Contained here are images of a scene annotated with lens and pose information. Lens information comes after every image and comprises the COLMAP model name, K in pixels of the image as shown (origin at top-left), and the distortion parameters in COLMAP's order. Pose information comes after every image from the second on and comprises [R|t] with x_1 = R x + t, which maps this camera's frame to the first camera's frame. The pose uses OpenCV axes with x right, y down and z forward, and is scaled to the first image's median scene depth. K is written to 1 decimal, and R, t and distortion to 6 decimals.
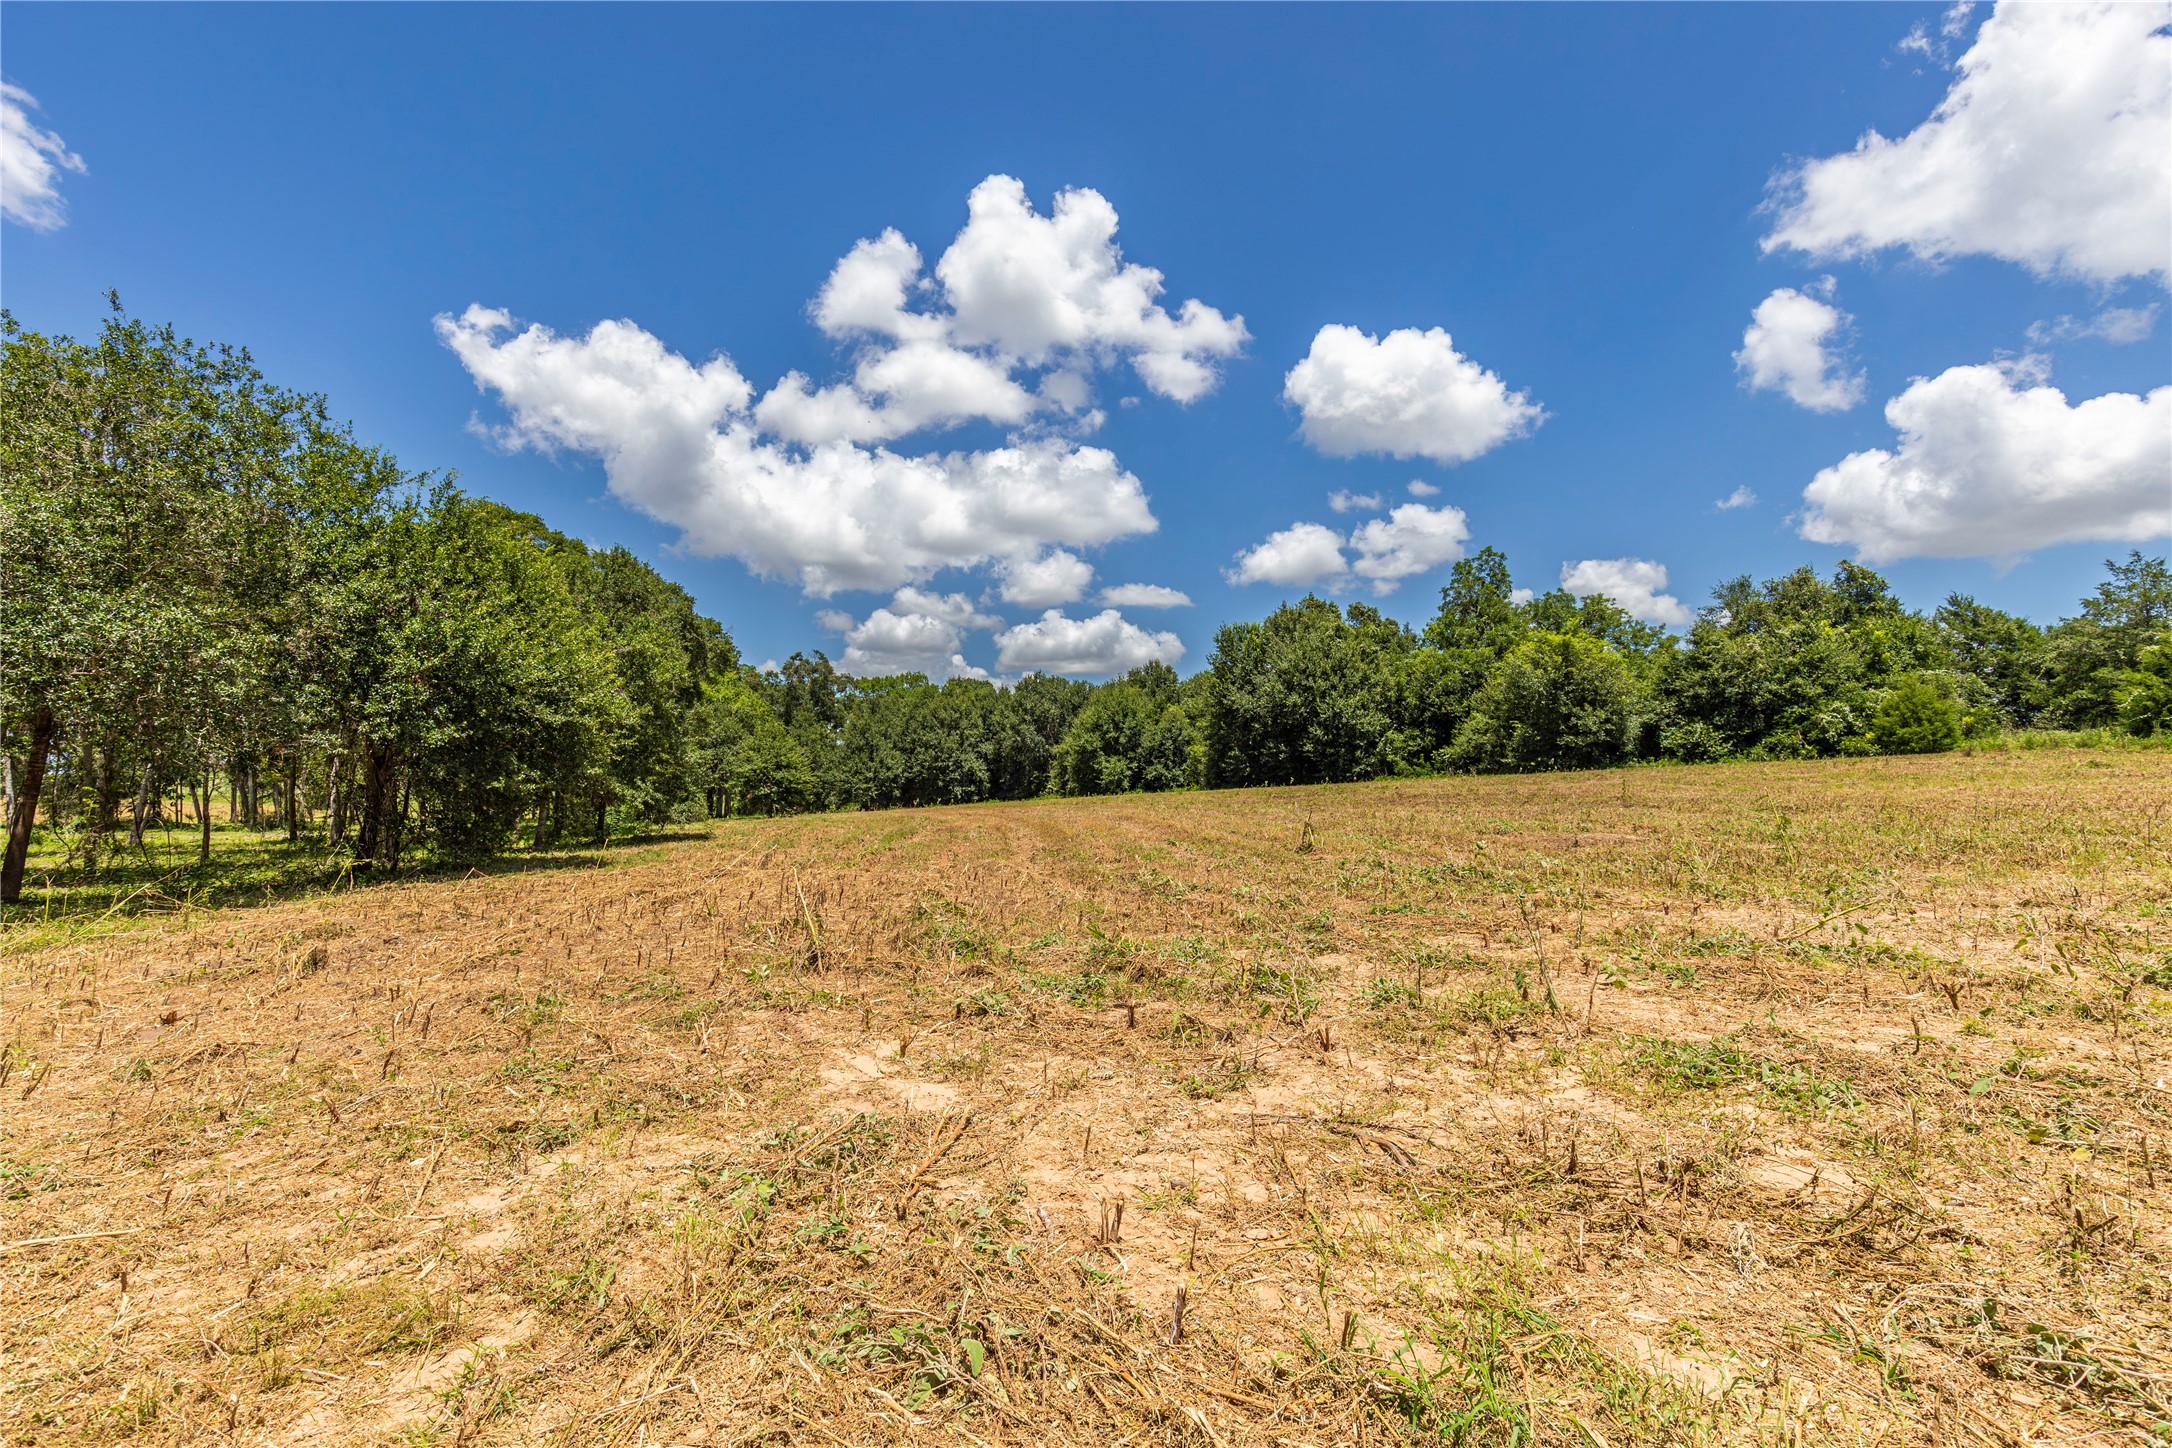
lens RADIAL K [[973.4, 0, 1086.7], [0, 973.4, 677.8], [0, 0, 1]] dist [0.000552, 0.000099]
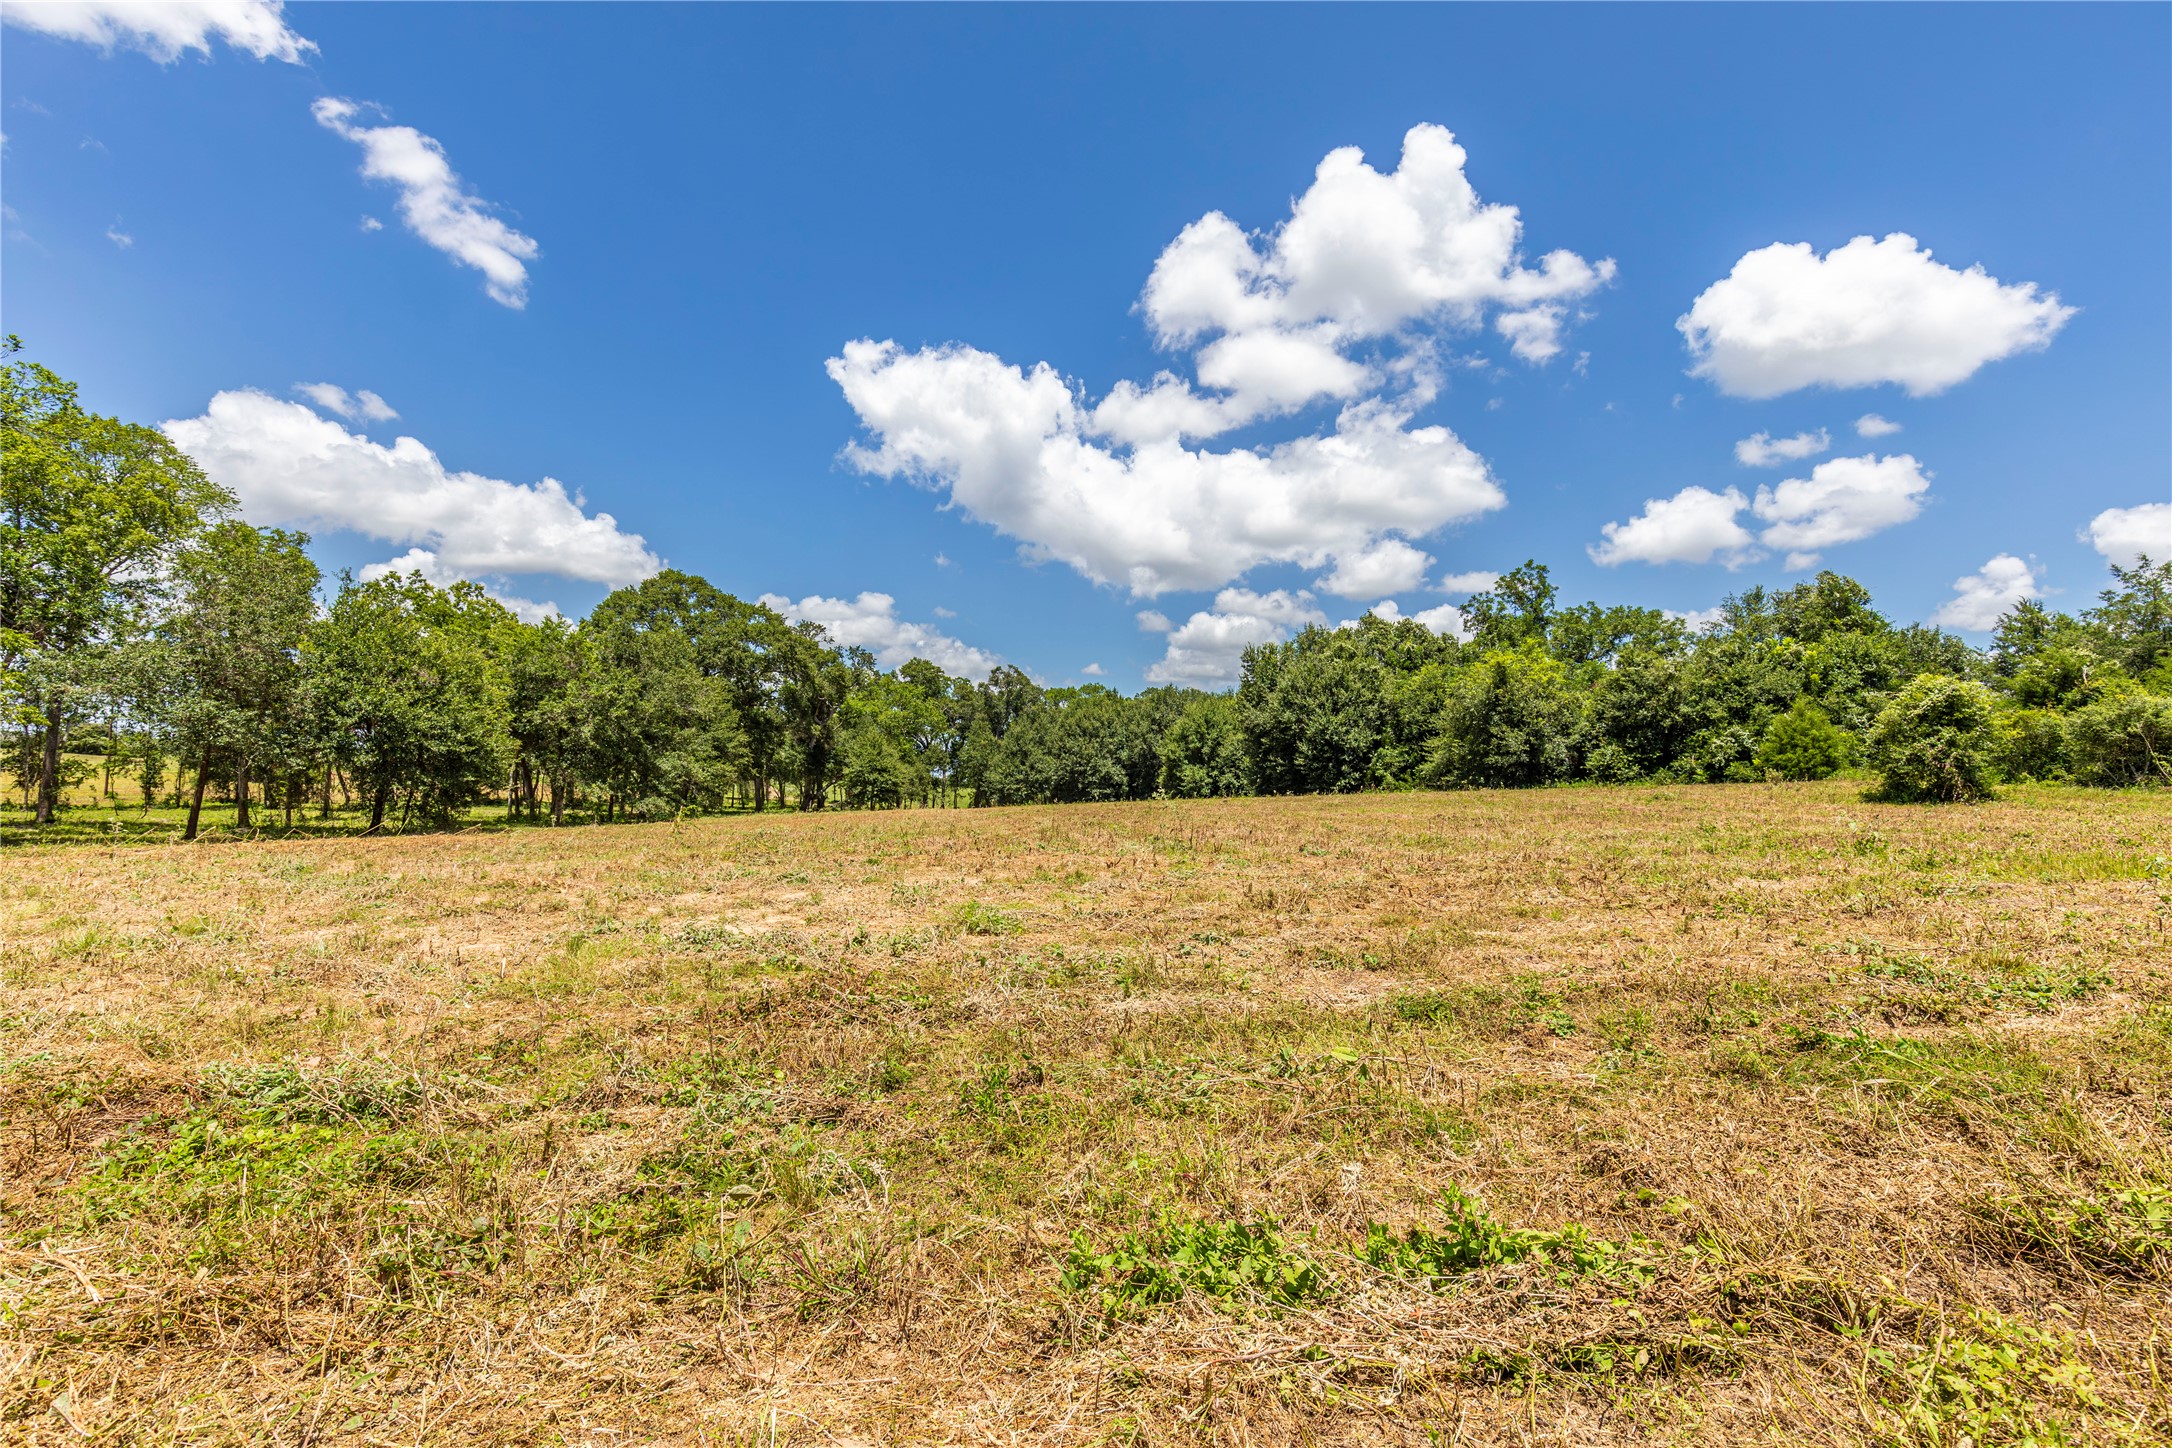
lens RADIAL K [[1001.4, 0, 1086.0], [0, 1001.4, 724.0], [0, 0, 1]] dist [0.001929, 0.000221]
pose [[0.940680, 0.003511, -0.339277, 0.239512], [0.013045, 0.998833, 0.046504, -0.015541], [0.339044, -0.048171, 0.939536, -0.077238]]
